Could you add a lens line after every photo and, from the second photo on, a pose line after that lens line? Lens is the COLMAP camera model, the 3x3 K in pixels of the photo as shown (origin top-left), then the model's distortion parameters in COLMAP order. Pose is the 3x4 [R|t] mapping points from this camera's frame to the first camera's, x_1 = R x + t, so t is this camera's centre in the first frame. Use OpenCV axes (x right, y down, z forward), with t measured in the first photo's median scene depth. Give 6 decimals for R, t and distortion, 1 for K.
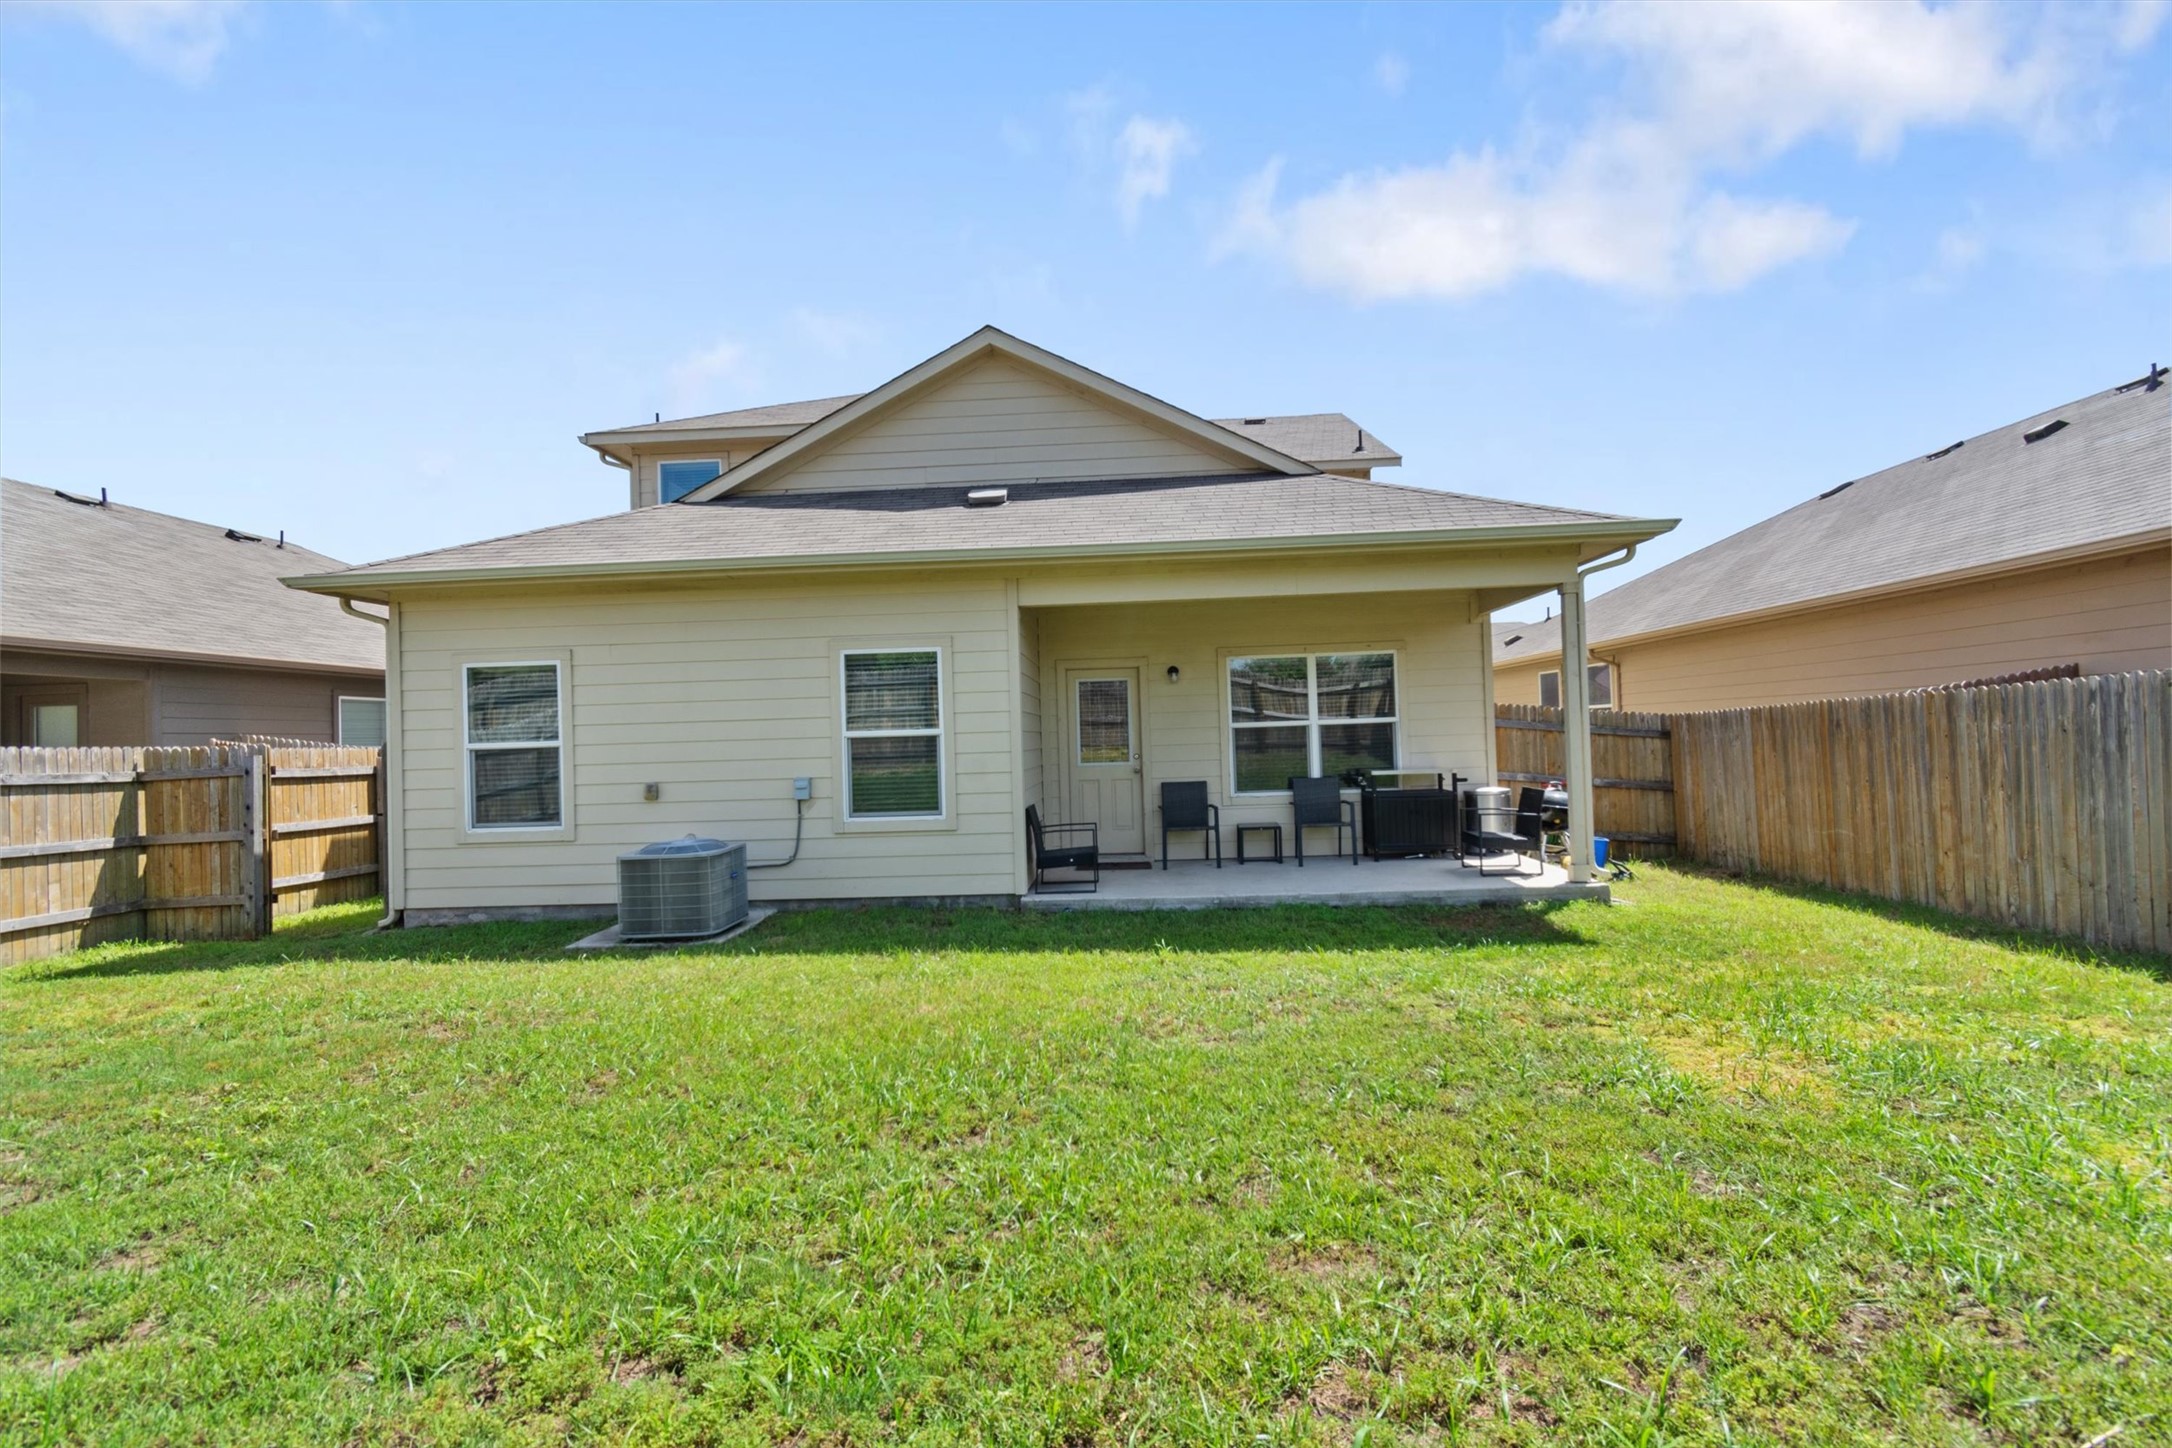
lens RADIAL K [[968.3, 0, 1084.3], [0, 968.3, 725.3], [0, 0, 1]] dist [0.001551, 0.000654]
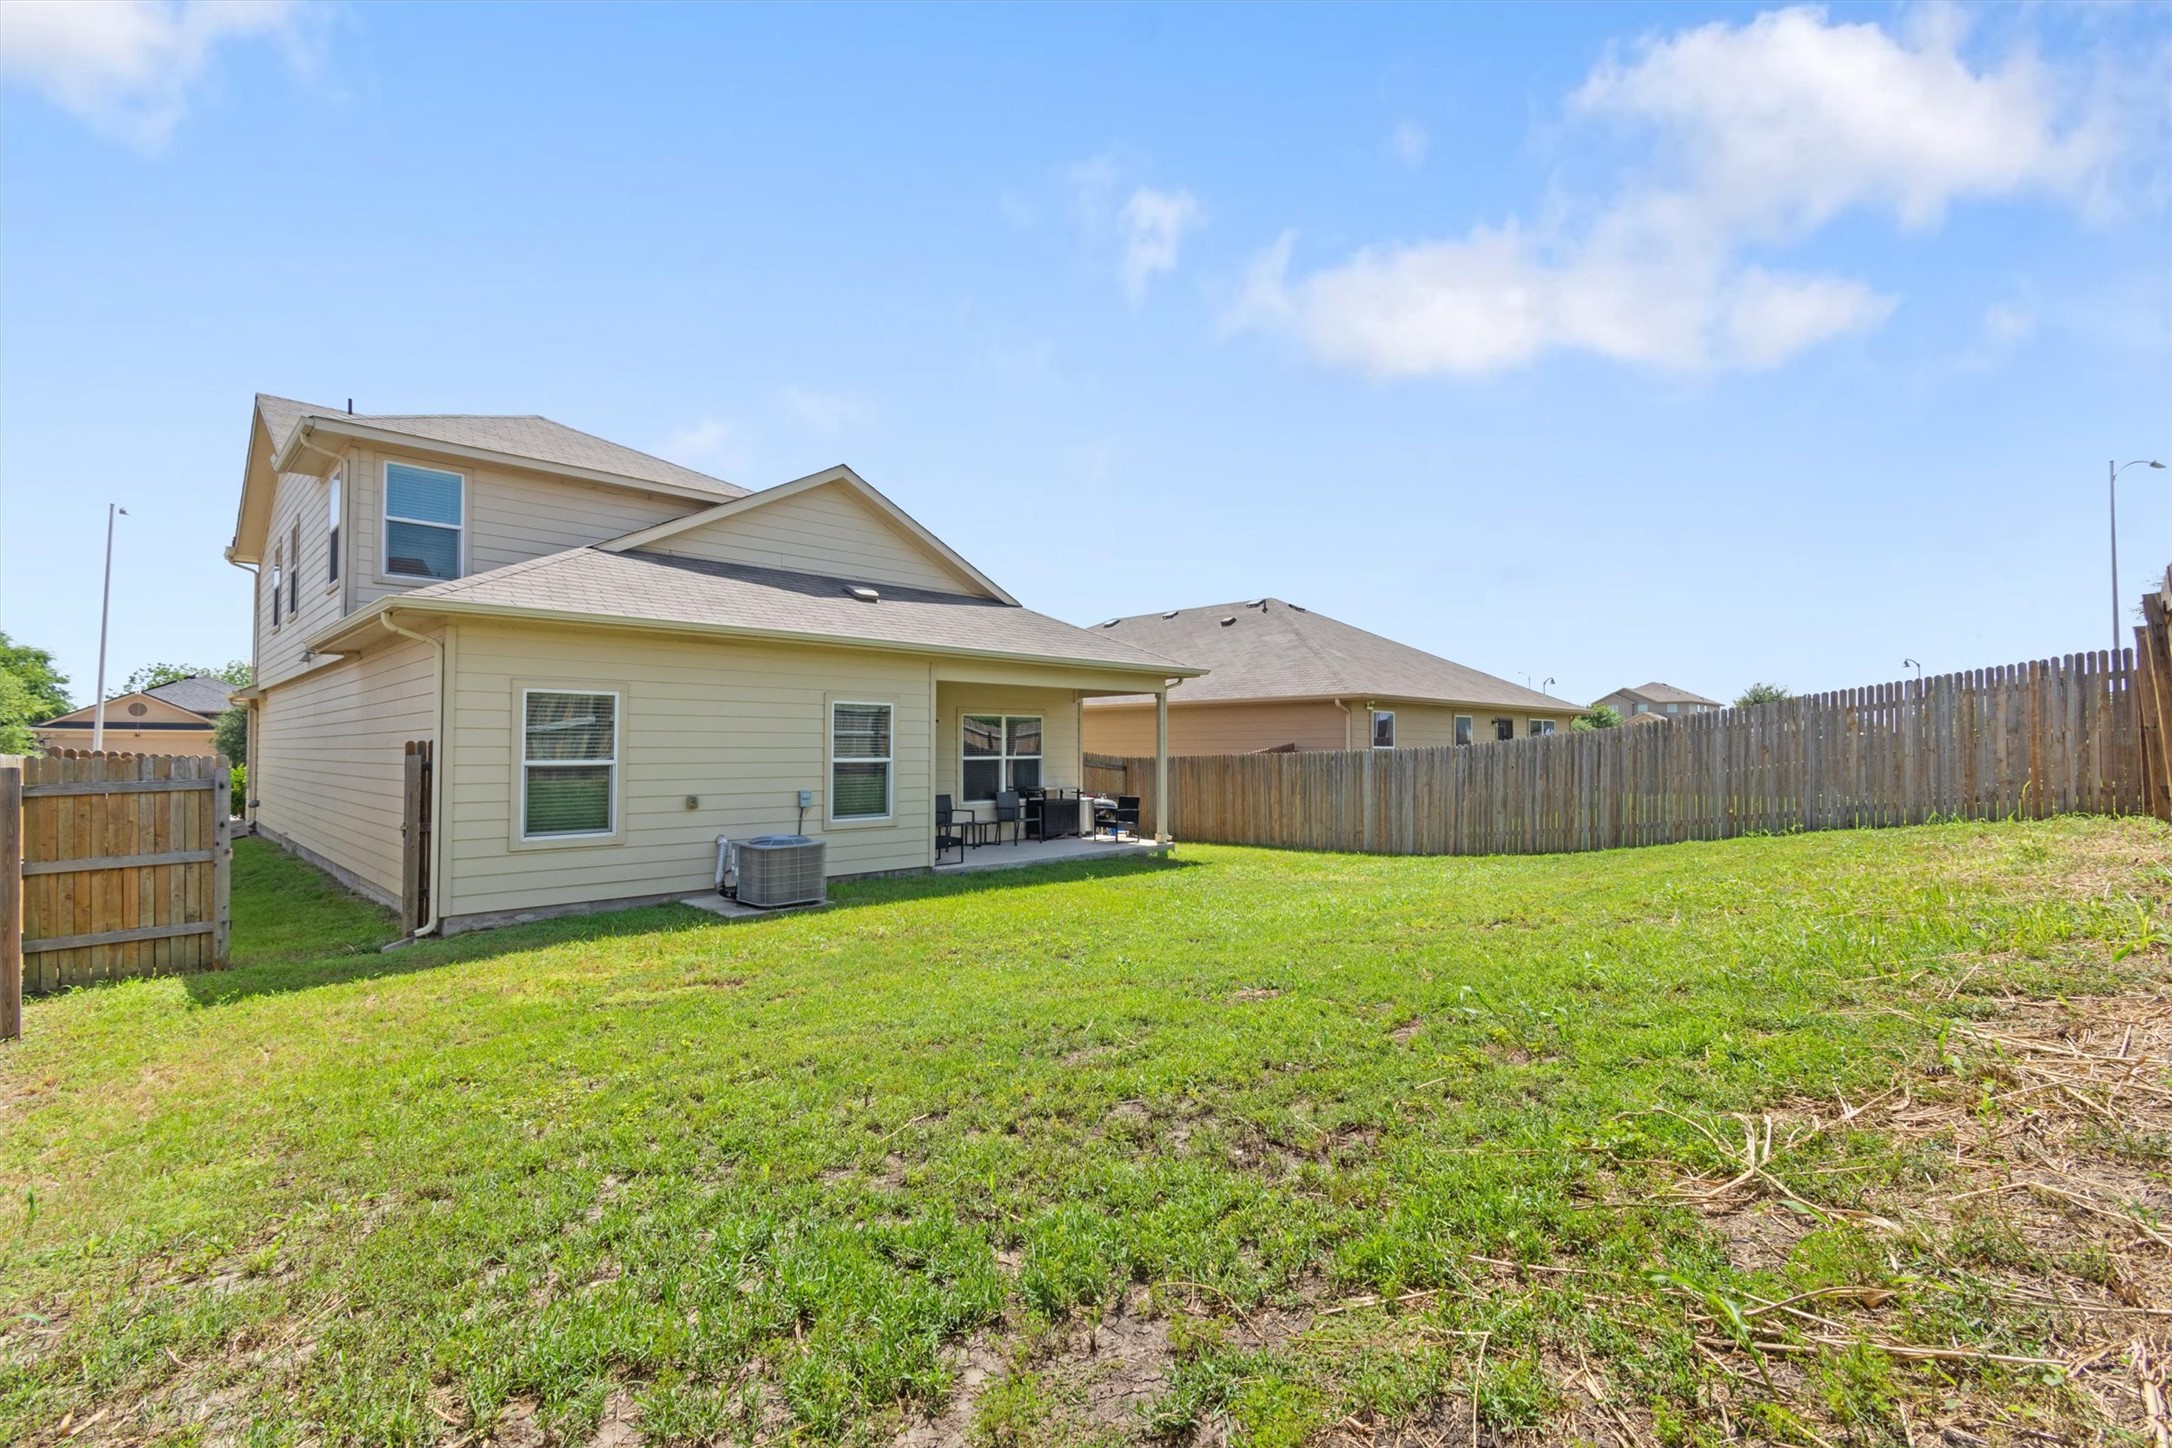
lens RADIAL K [[968.3, 0, 1082.2], [0, 968.3, 729.8], [0, 0, 1]] dist [0.001551, 0.000654]
pose [[0.678966, 0.045101, 0.732783, -1.017448], [-0.028256, 0.998977, -0.035304, 0.004783], [-0.733626, 0.003264, 0.679546, -0.222012]]
